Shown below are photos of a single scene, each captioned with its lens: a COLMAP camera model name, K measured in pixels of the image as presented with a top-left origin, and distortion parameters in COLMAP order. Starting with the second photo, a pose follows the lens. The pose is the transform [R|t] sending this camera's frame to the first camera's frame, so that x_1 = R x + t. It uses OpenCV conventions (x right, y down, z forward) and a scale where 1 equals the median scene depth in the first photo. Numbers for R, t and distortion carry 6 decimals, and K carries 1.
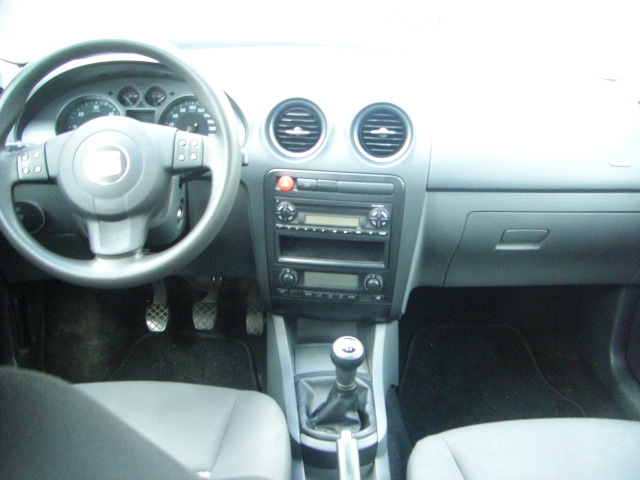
lens RADIAL K [[723.9, 0, 323.5], [0, 723.9, 242.5], [0, 0, 1]] dist [-0.139230, 0.000000]
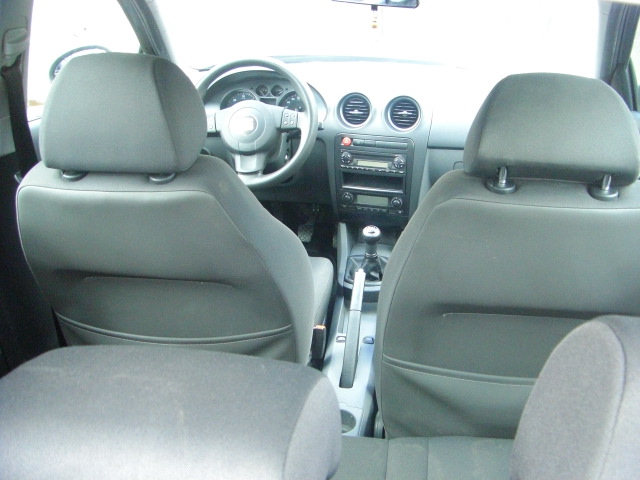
lens RADIAL K [[713.2, 0, 319.6], [0, 713.2, 236.5], [0, 0, 1]] dist [-0.184659, 0.000000]
pose [[0.977711, 0.051541, -0.203533, 0.241487], [-0.053649, 0.998548, -0.004853, 0.156993], [0.202987, 0.015664, 0.979056, -0.675807]]
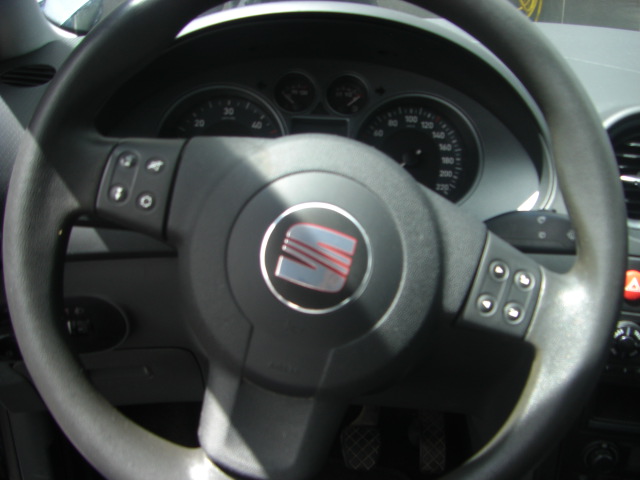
lens RADIAL K [[723.9, 0, 323.1], [0, 723.9, 240.2], [0, 0, 1]] dist [-0.139230, 0.000000]
pose [[0.998671, 0.033989, -0.038753, -0.243071], [-0.034119, 0.999414, -0.002699, -0.103162], [0.038639, 0.004017, 0.999245, 0.506688]]
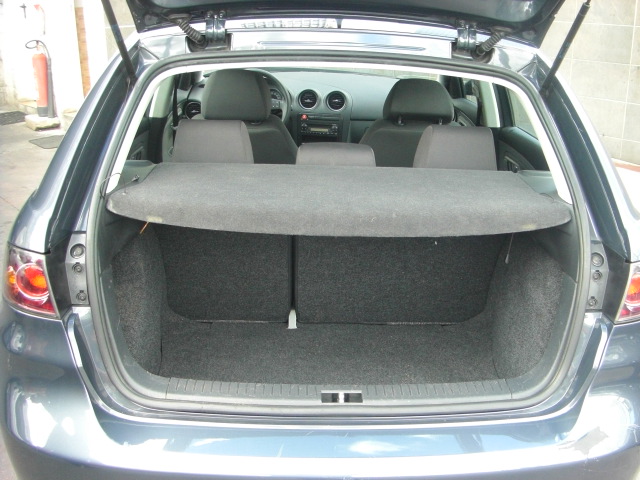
lens RADIAL K [[698.3, 0, 320.6], [0, 698.3, 240.4], [0, 0, 1]] dist [-0.138470, 0.000000]
pose [[0.999549, 0.014407, -0.026363, 0.100721], [-0.014668, 0.999845, -0.009744, 0.462680], [0.026219, 0.010126, 0.999605, -1.915663]]
